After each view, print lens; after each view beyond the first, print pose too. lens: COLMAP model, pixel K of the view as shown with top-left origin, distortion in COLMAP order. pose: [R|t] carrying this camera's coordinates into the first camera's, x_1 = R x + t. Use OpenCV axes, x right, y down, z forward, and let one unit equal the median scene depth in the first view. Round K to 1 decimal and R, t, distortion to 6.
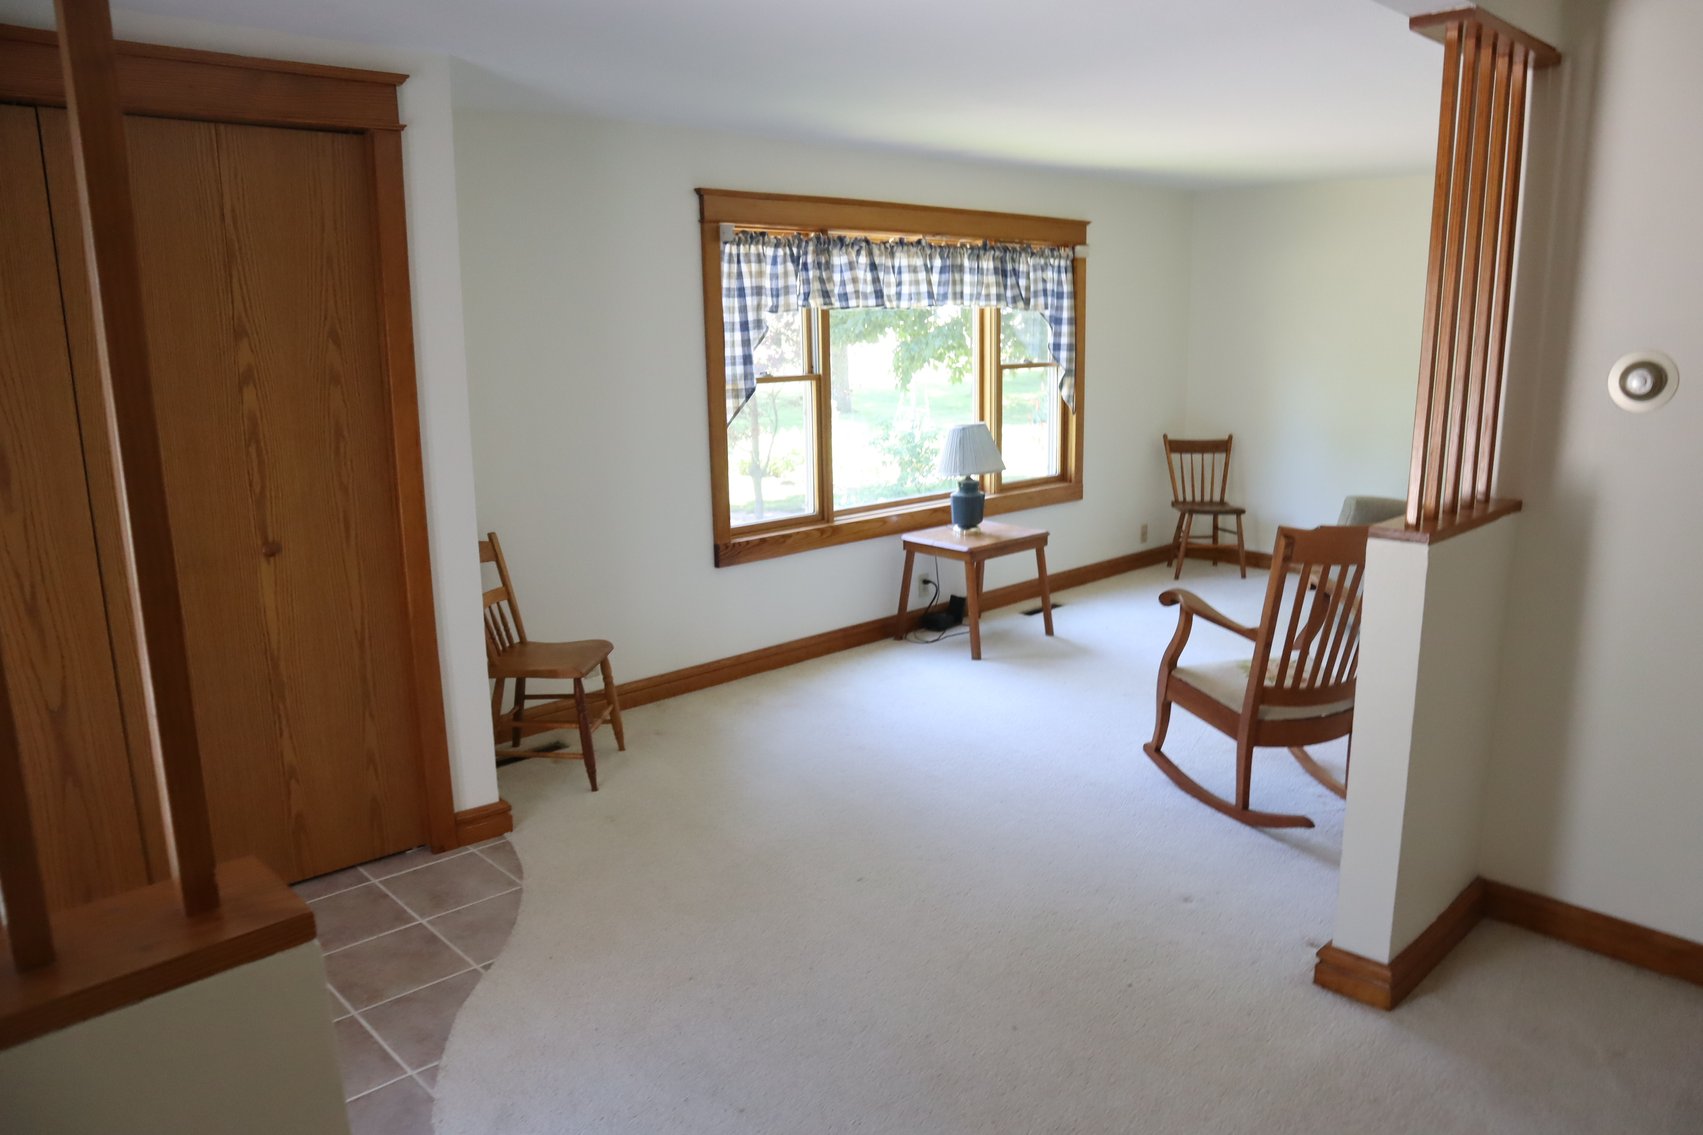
lens RADIAL K [[1194.6, 0, 851.5], [0, 1194.6, 567.5], [0, 0, 1]] dist [-0.111417, 0.072330]
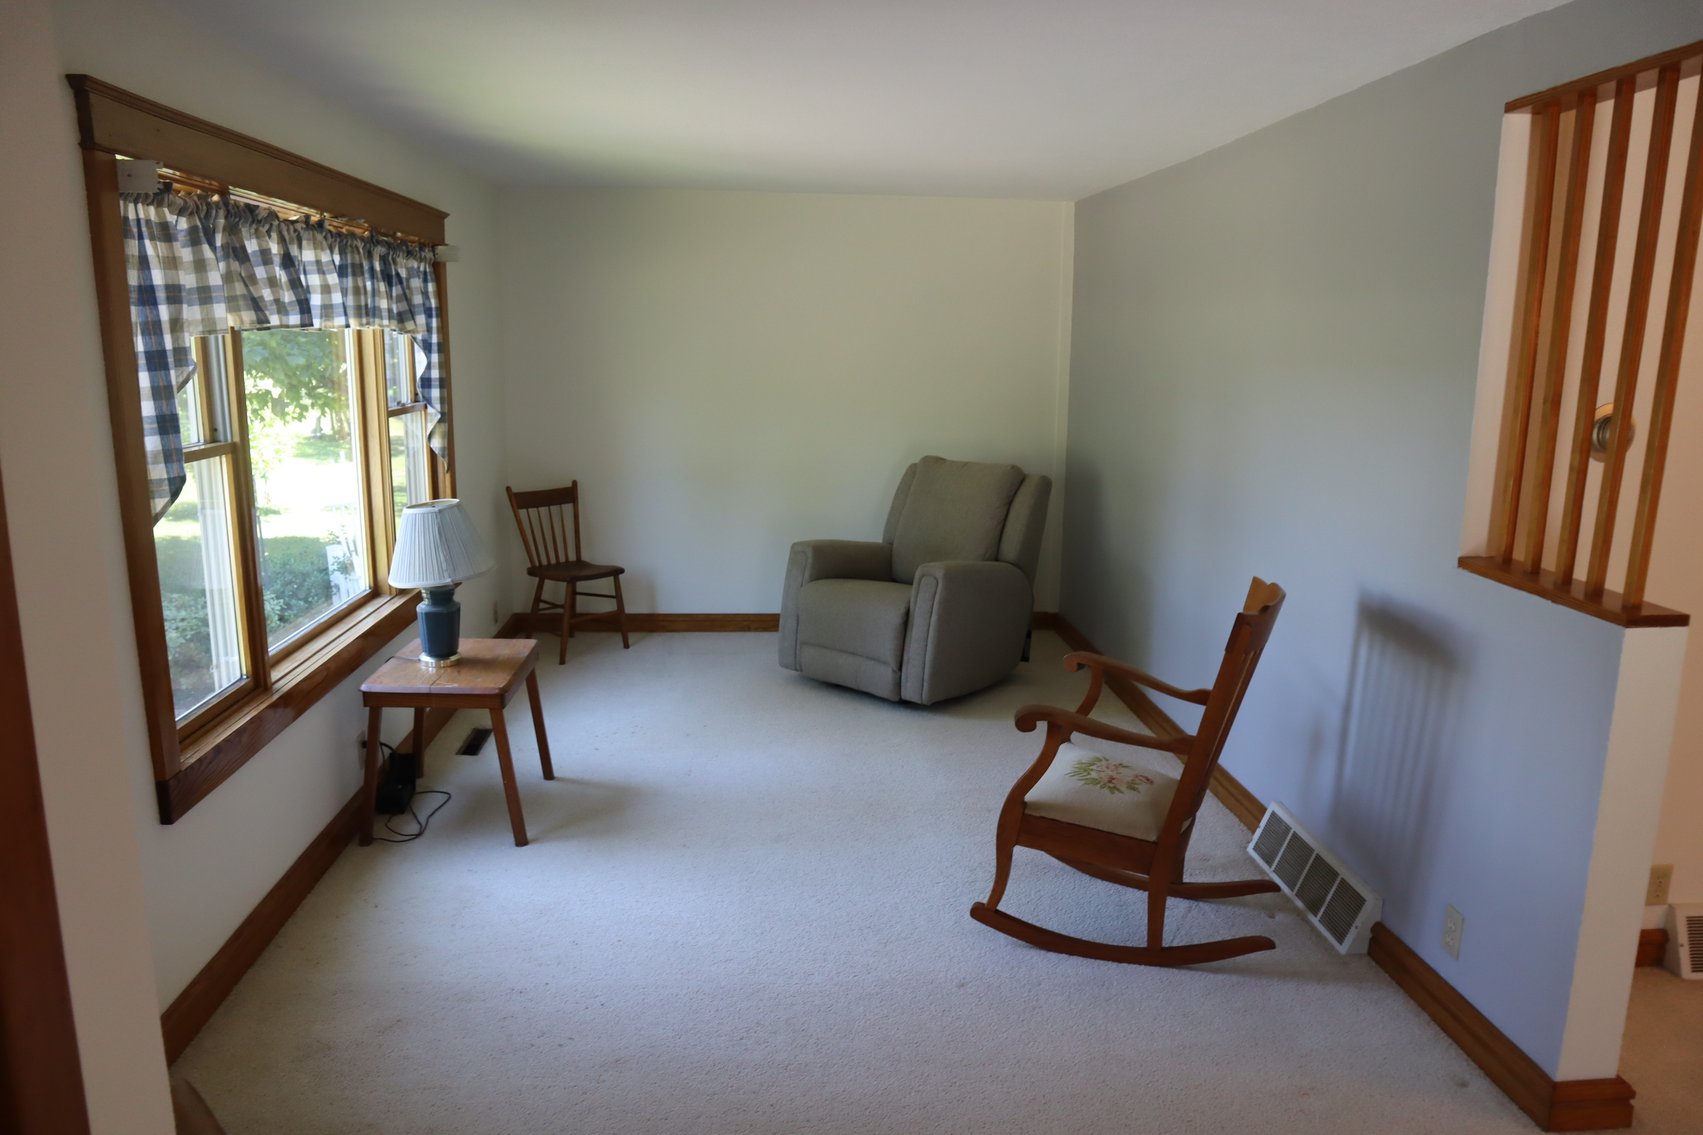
lens RADIAL K [[1194.6, 0, 851.5], [0, 1194.6, 567.5], [0, 0, 1]] dist [-0.111417, 0.072330]
pose [[0.636631, -0.125042, 0.760963, -0.259250], [0.134192, 0.989675, 0.050357, -0.085367], [-0.759403, 0.070057, 0.646838, 0.389694]]
